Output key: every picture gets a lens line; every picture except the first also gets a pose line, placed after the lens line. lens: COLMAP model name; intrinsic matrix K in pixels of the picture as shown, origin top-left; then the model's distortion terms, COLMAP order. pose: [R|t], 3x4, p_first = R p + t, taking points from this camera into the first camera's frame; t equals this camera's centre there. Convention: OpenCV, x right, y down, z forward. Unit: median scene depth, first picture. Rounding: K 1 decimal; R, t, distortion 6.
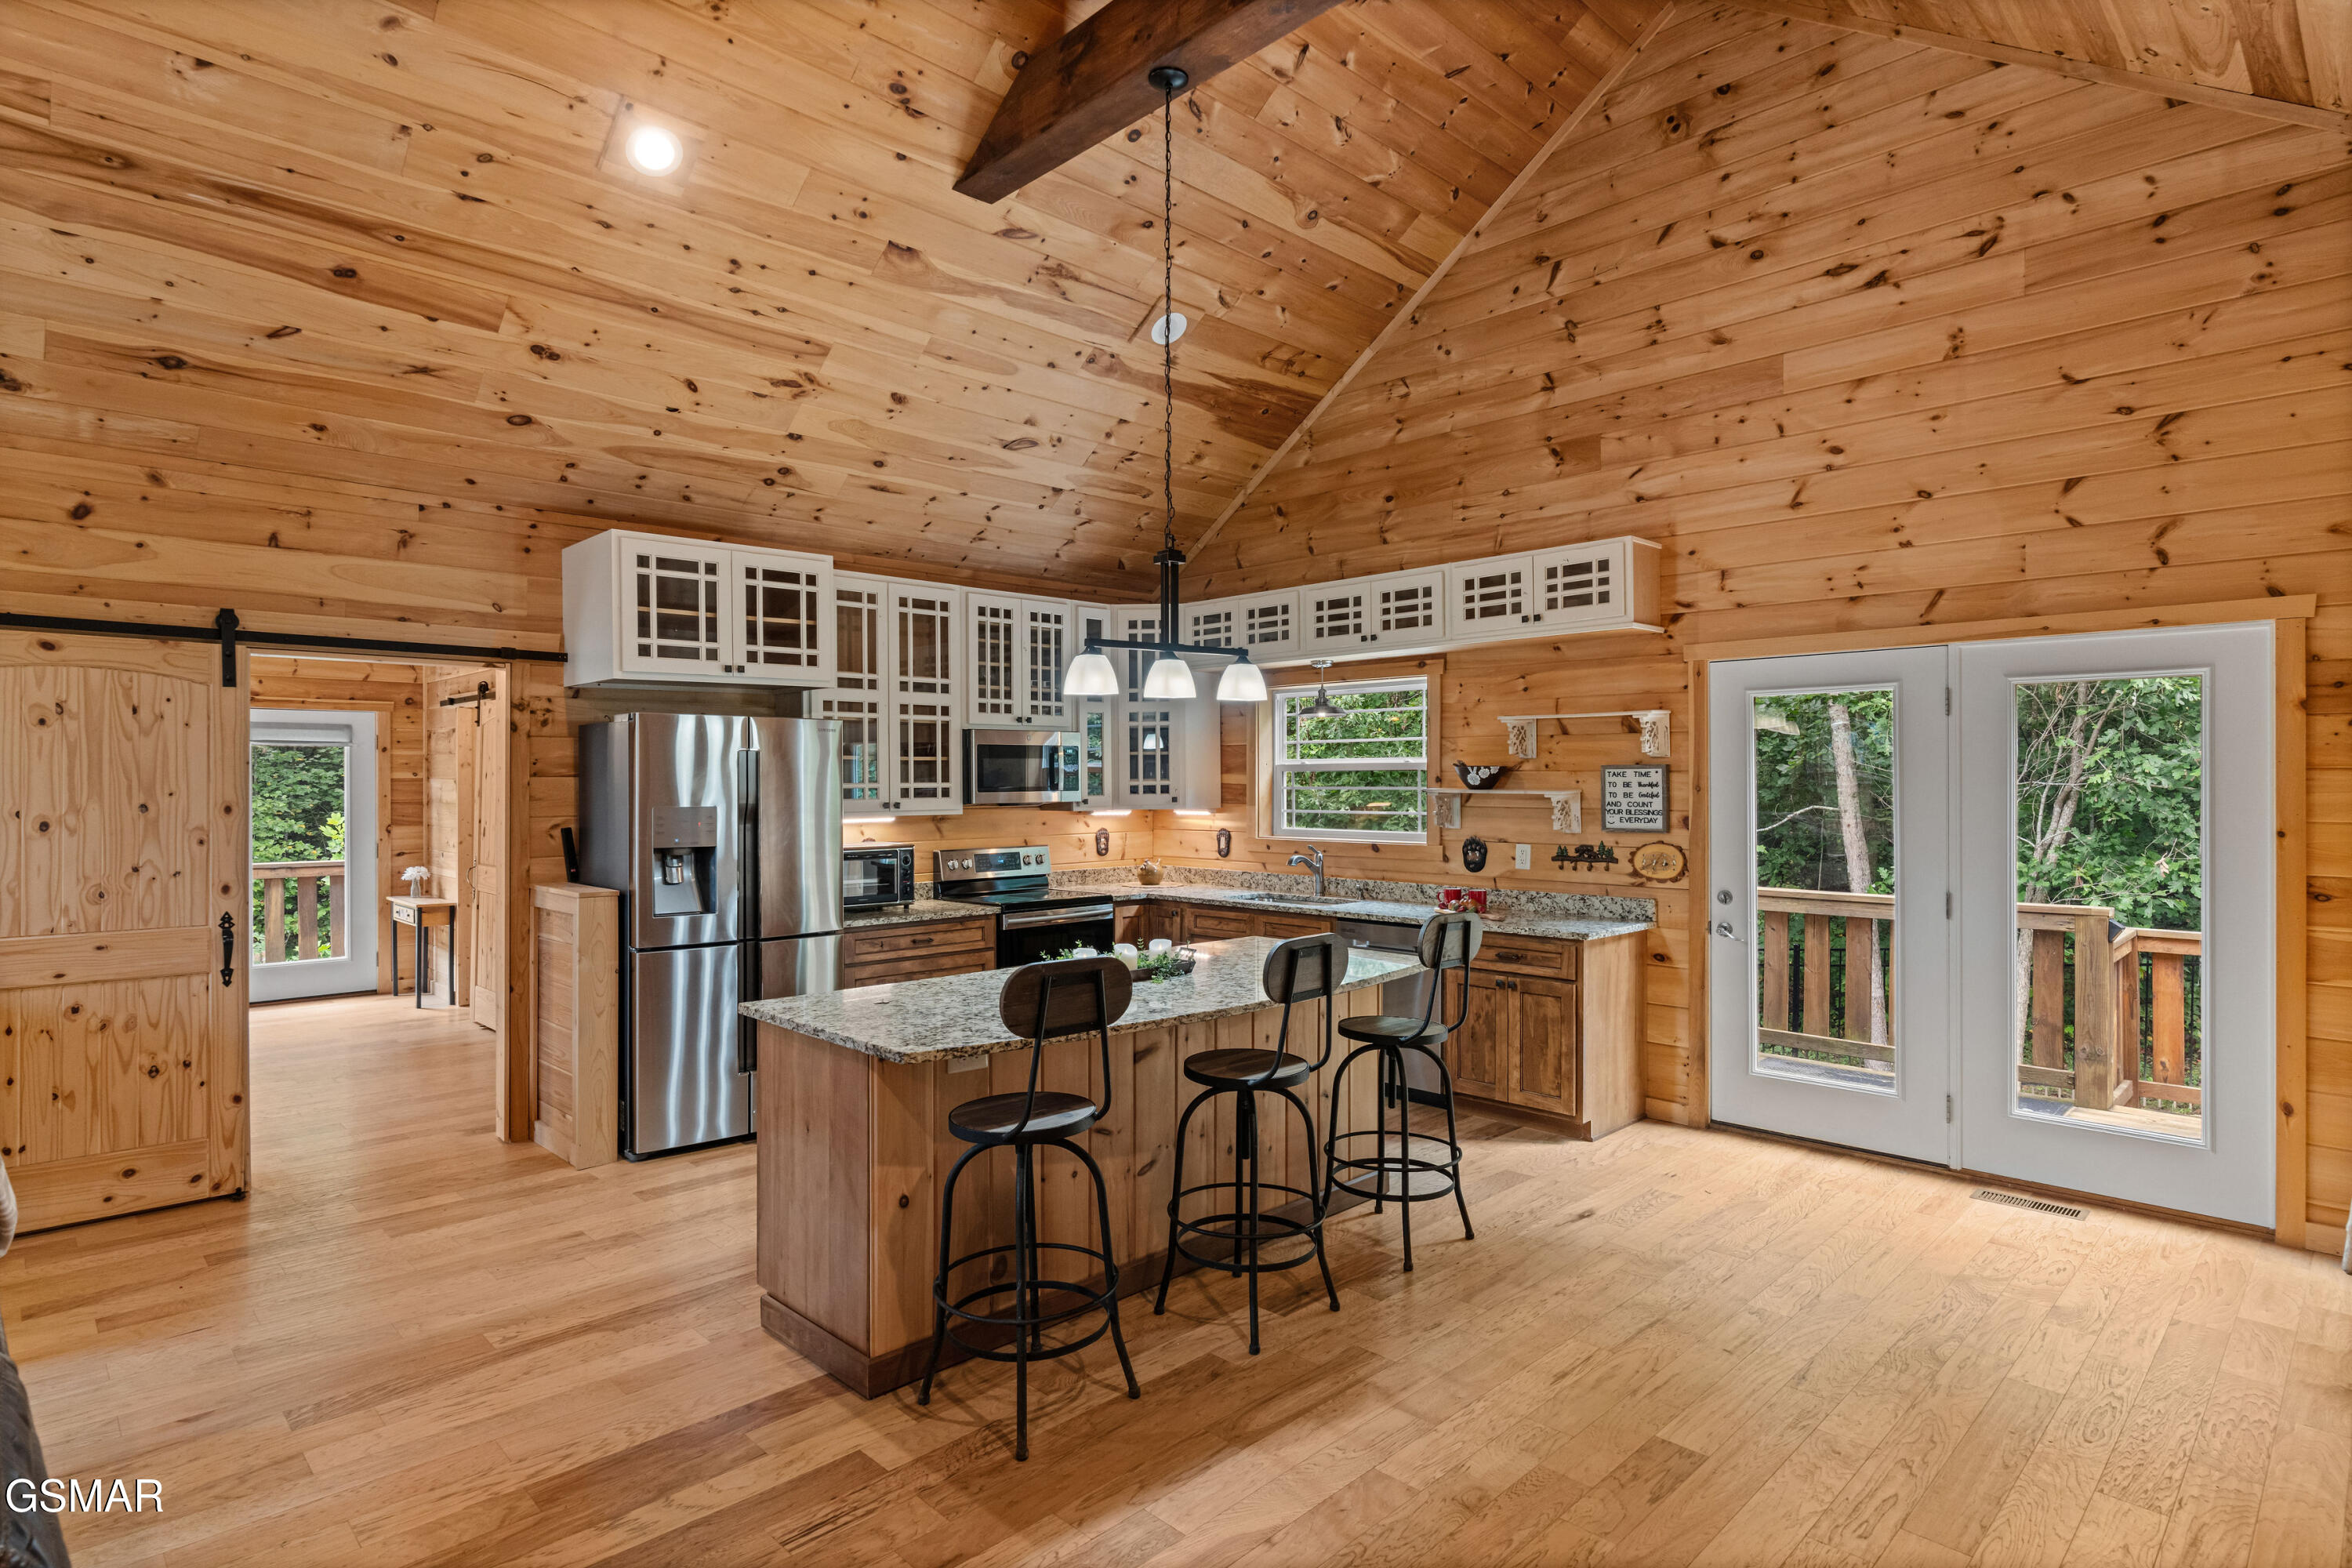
lens RADIAL K [[1229.7, 0, 1188.7], [0, 1229.7, 782.6], [0, 0, 1]] dist [0.000265, 0.000021]
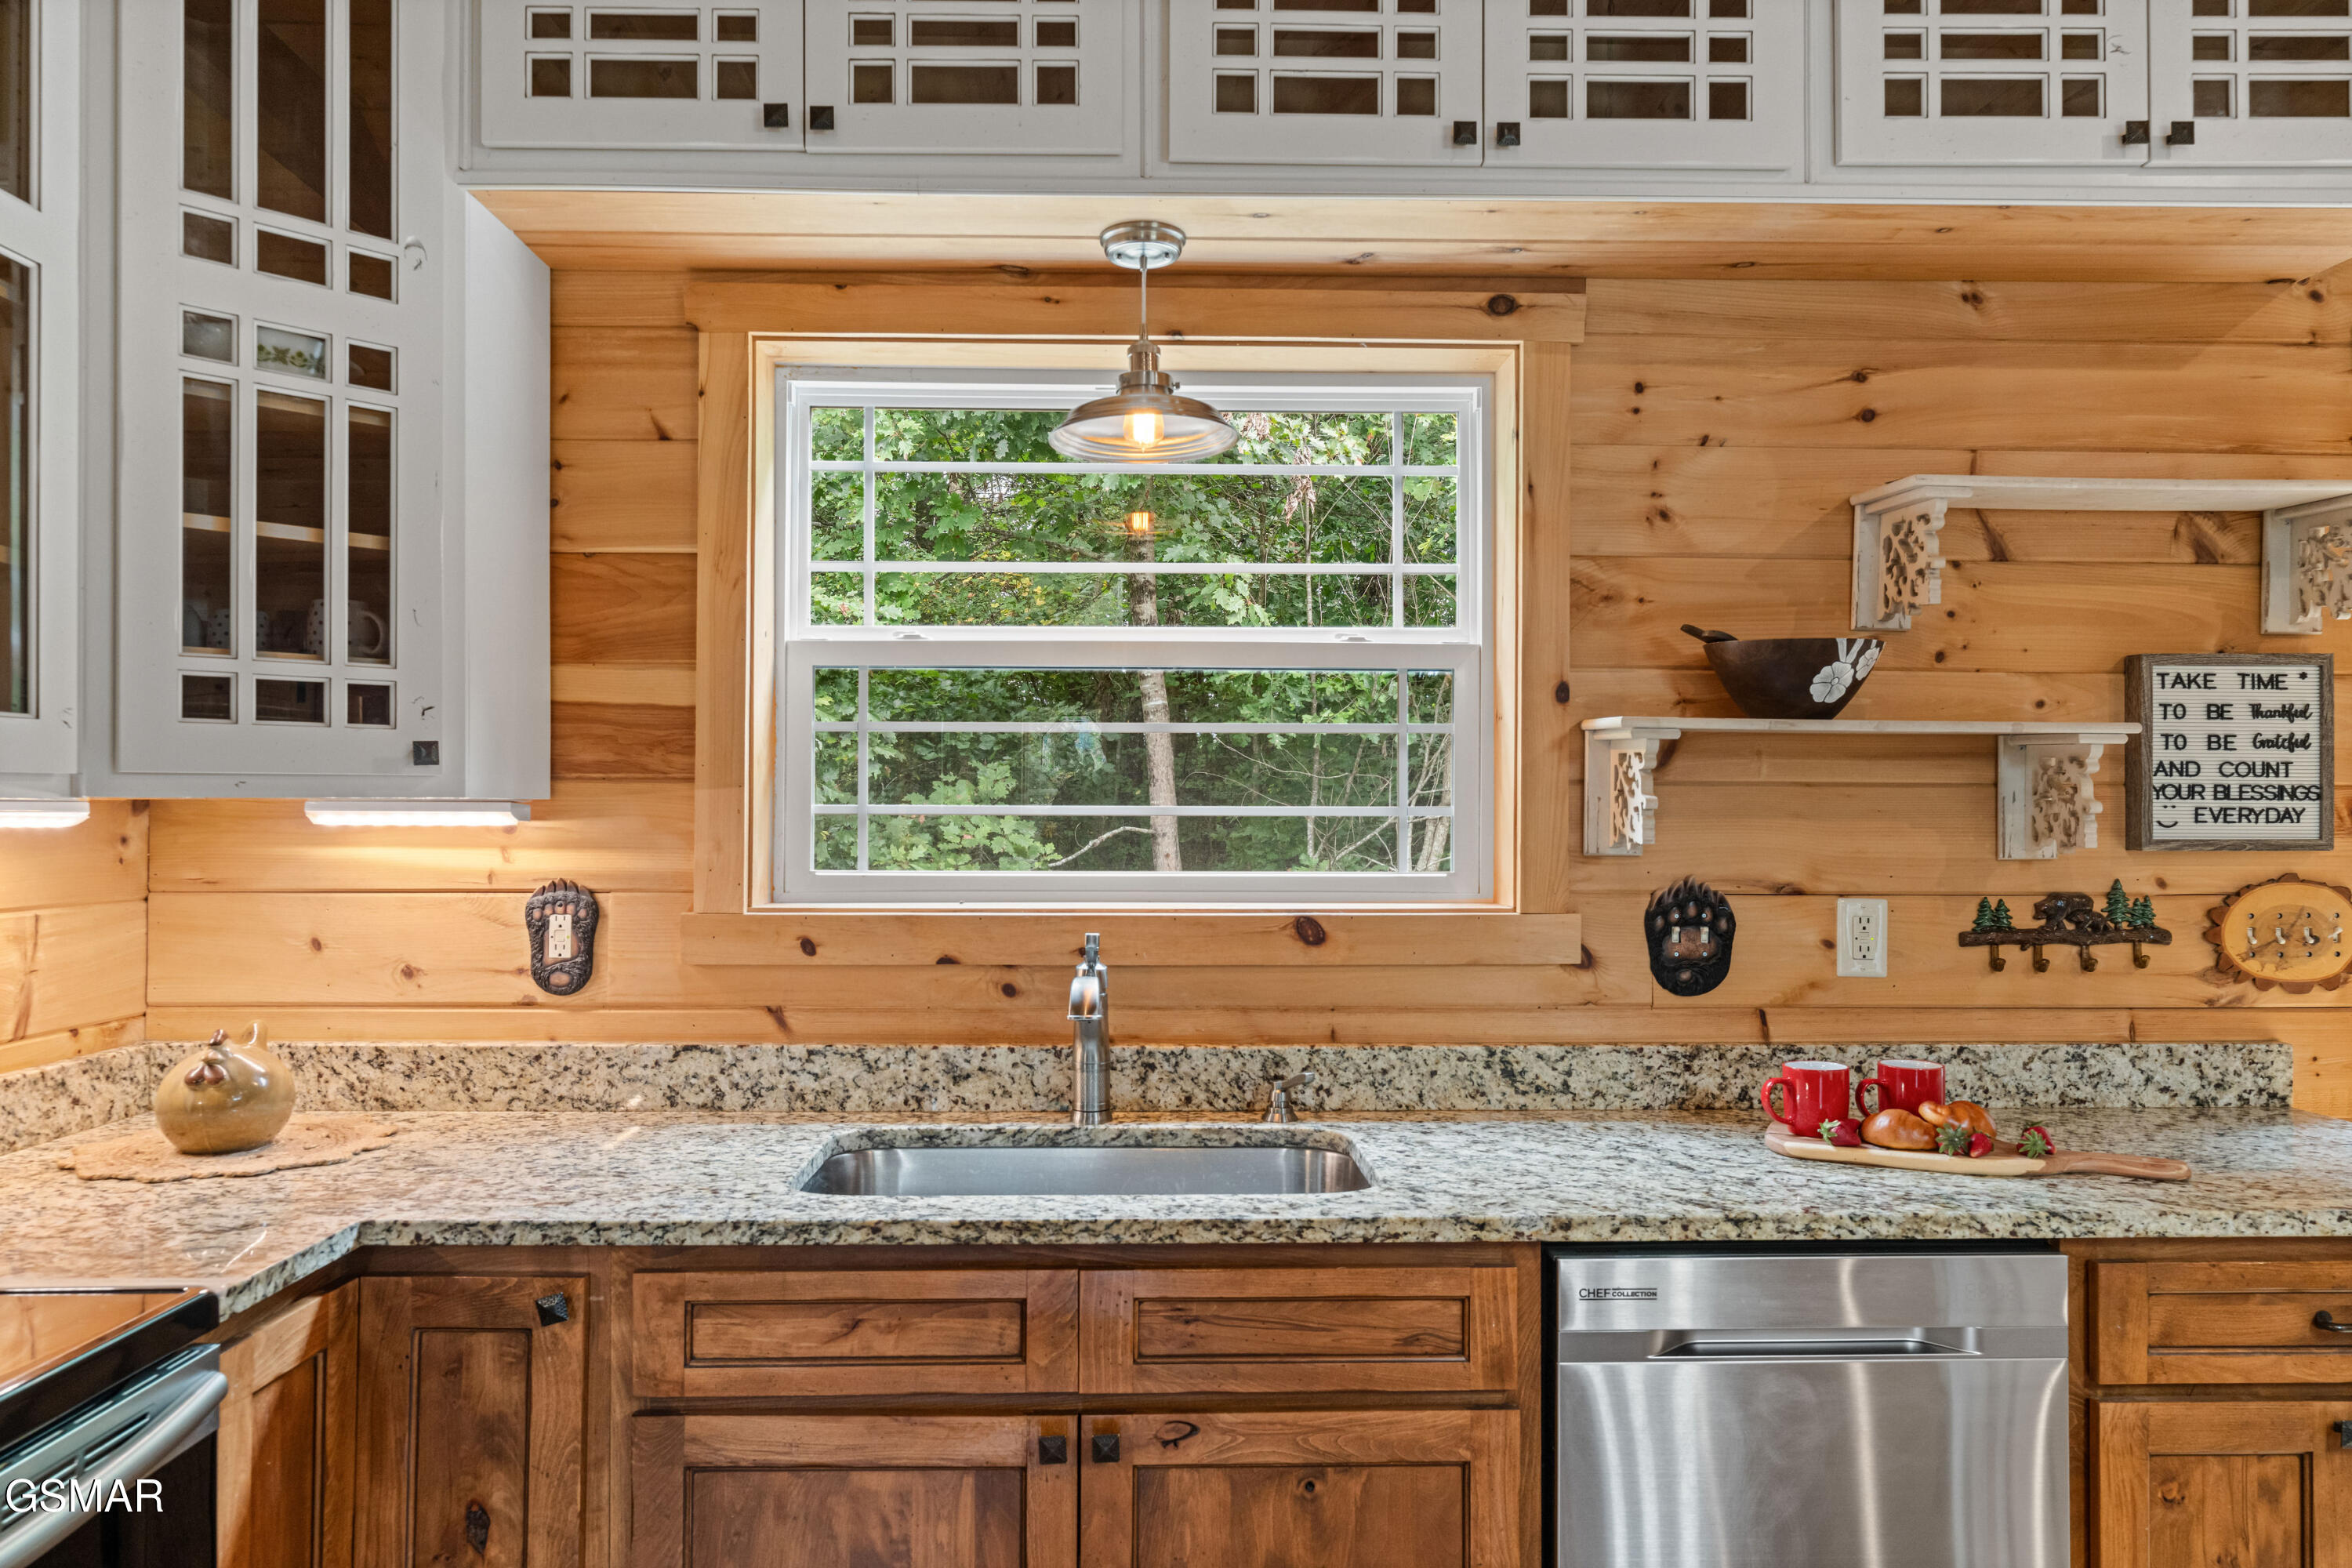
lens RADIAL K [[1523.1, 0, 1167.6], [0, 1523.1, 799.1], [0, 0, 1]] dist [-0.007621, 0.004732]
pose [[0.688738, 0.011843, 0.724913, -0.130703], [-0.002749, 0.999902, -0.013723, 0.028479], [-0.725005, 0.007459, 0.688704, 0.807321]]
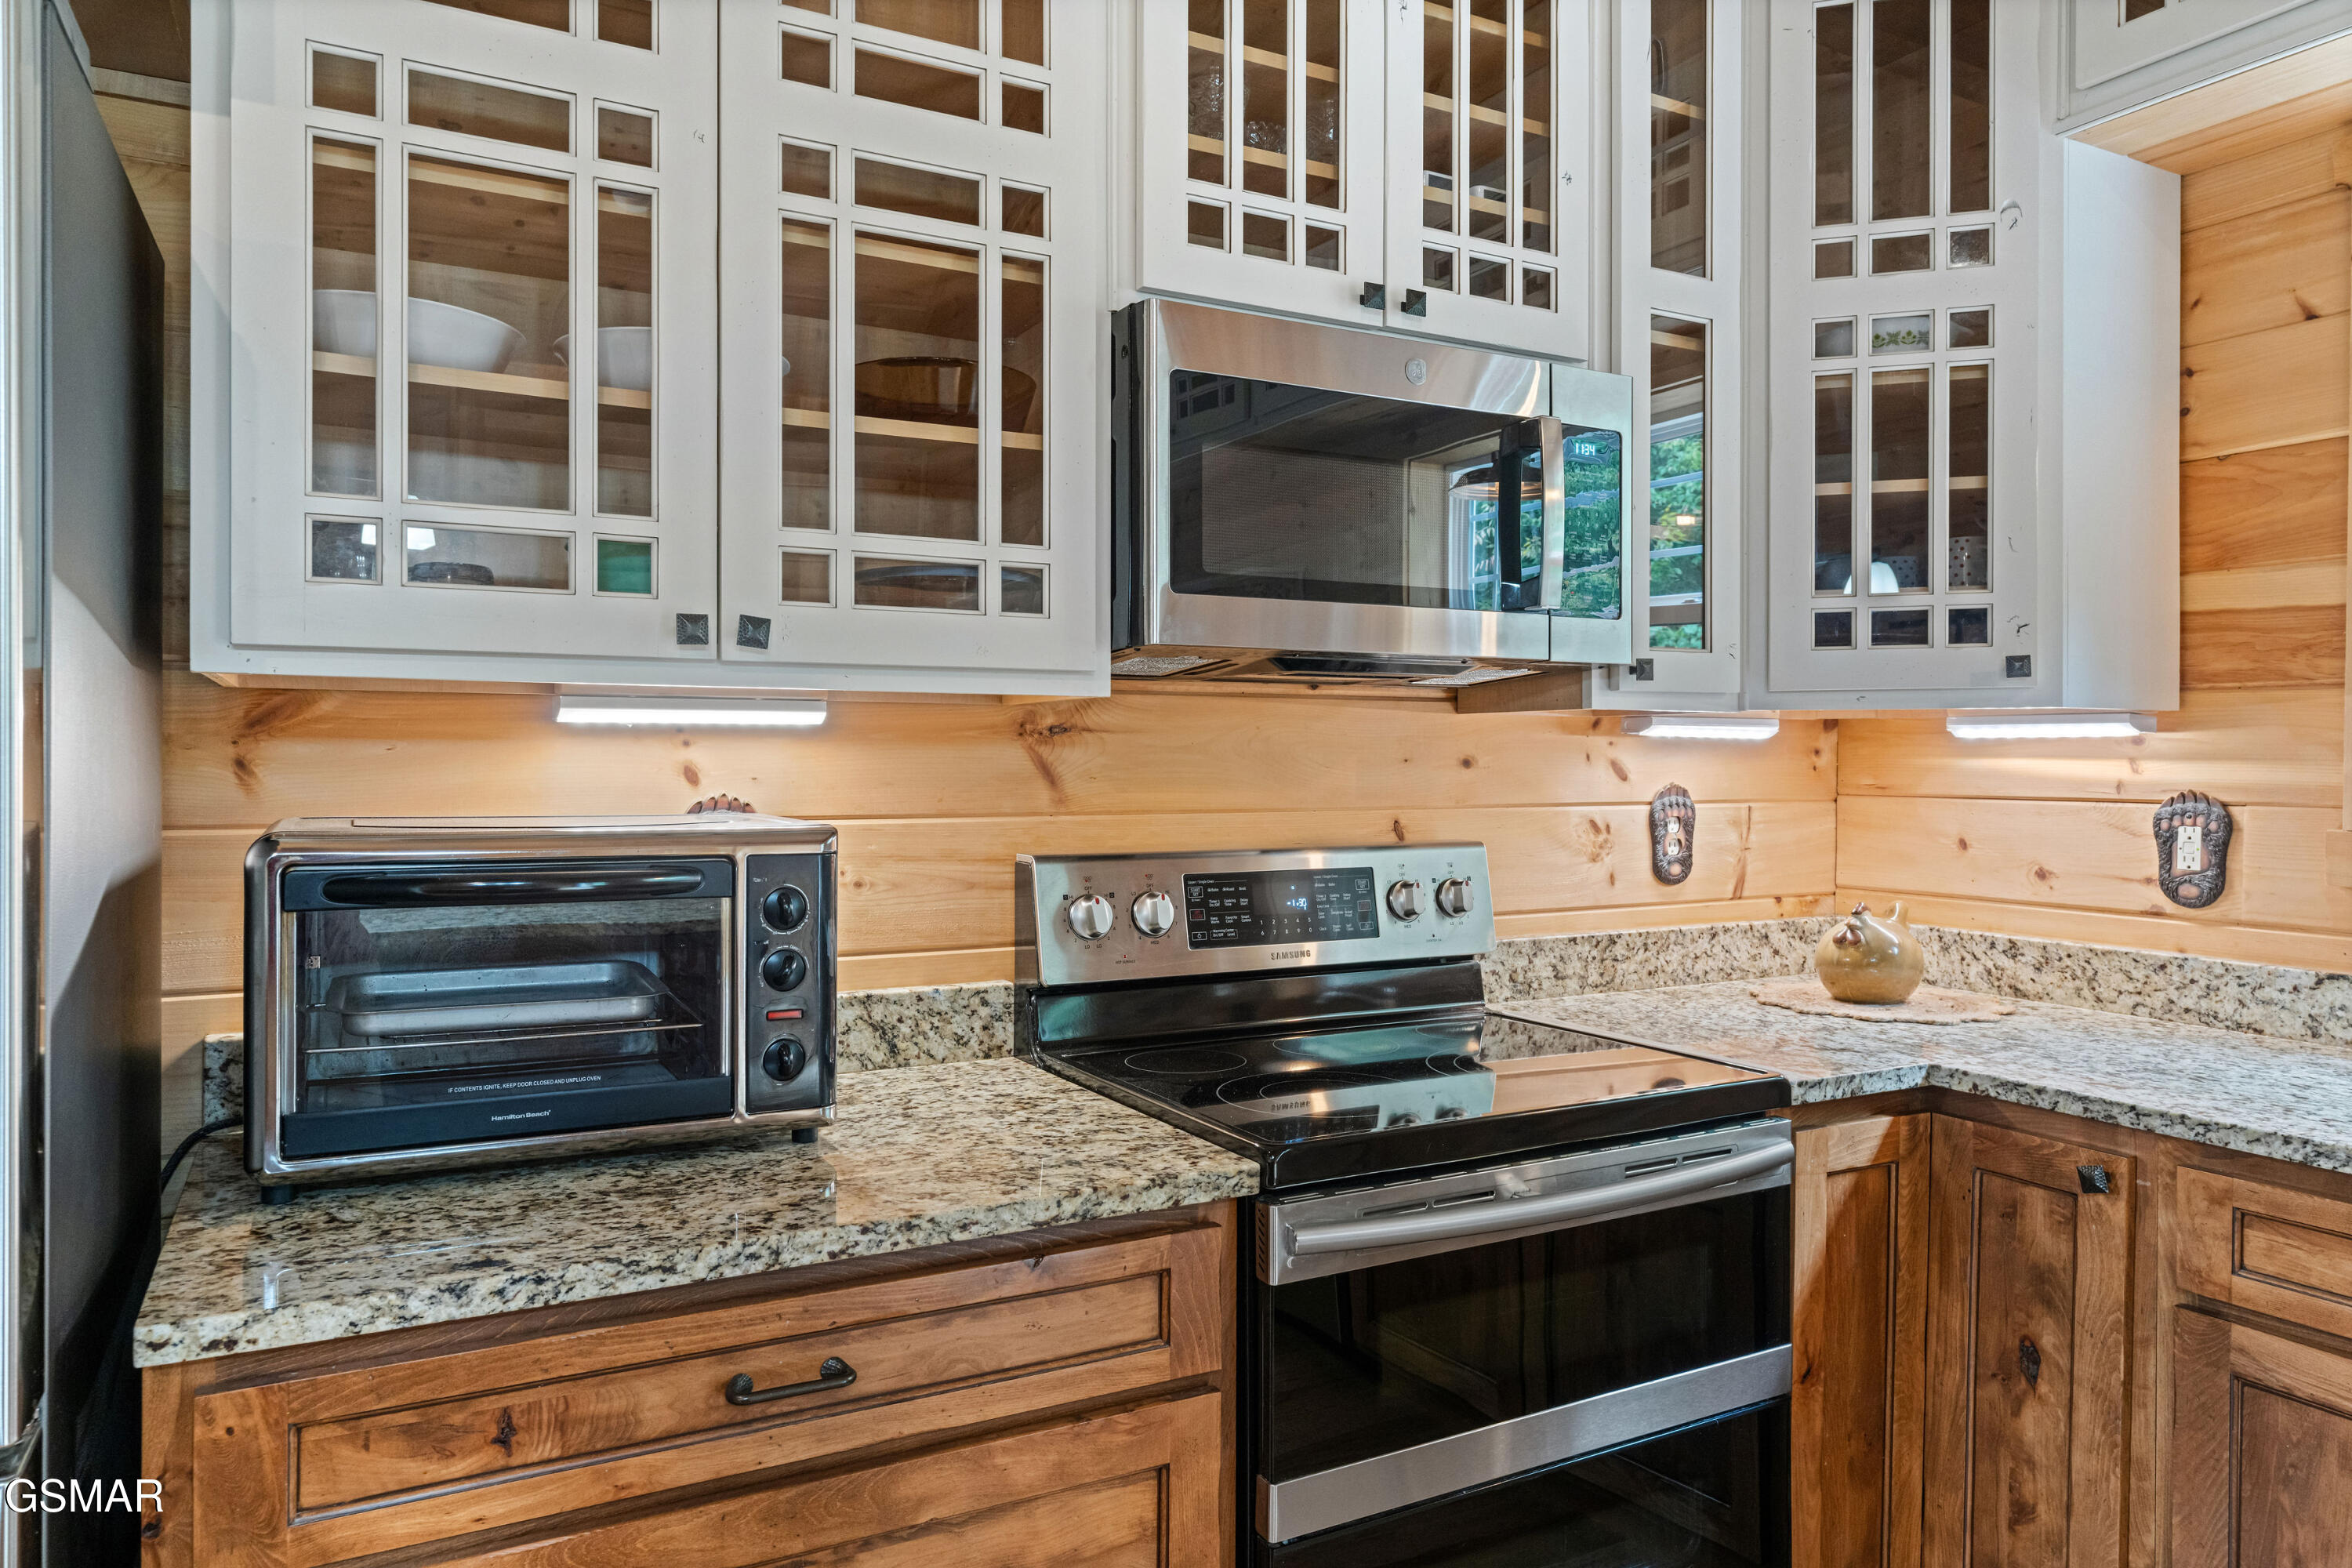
lens RADIAL K [[1523.1, 0, 1177.8], [0, 1523.1, 763.4], [0, 0, 1]] dist [-0.007621, 0.004732]
pose [[0.960222, 0.007985, -0.279122, -0.096737], [-0.007409, 0.999968, 0.003120, 0.037190], [0.279138, -0.000928, 0.960251, 0.750791]]
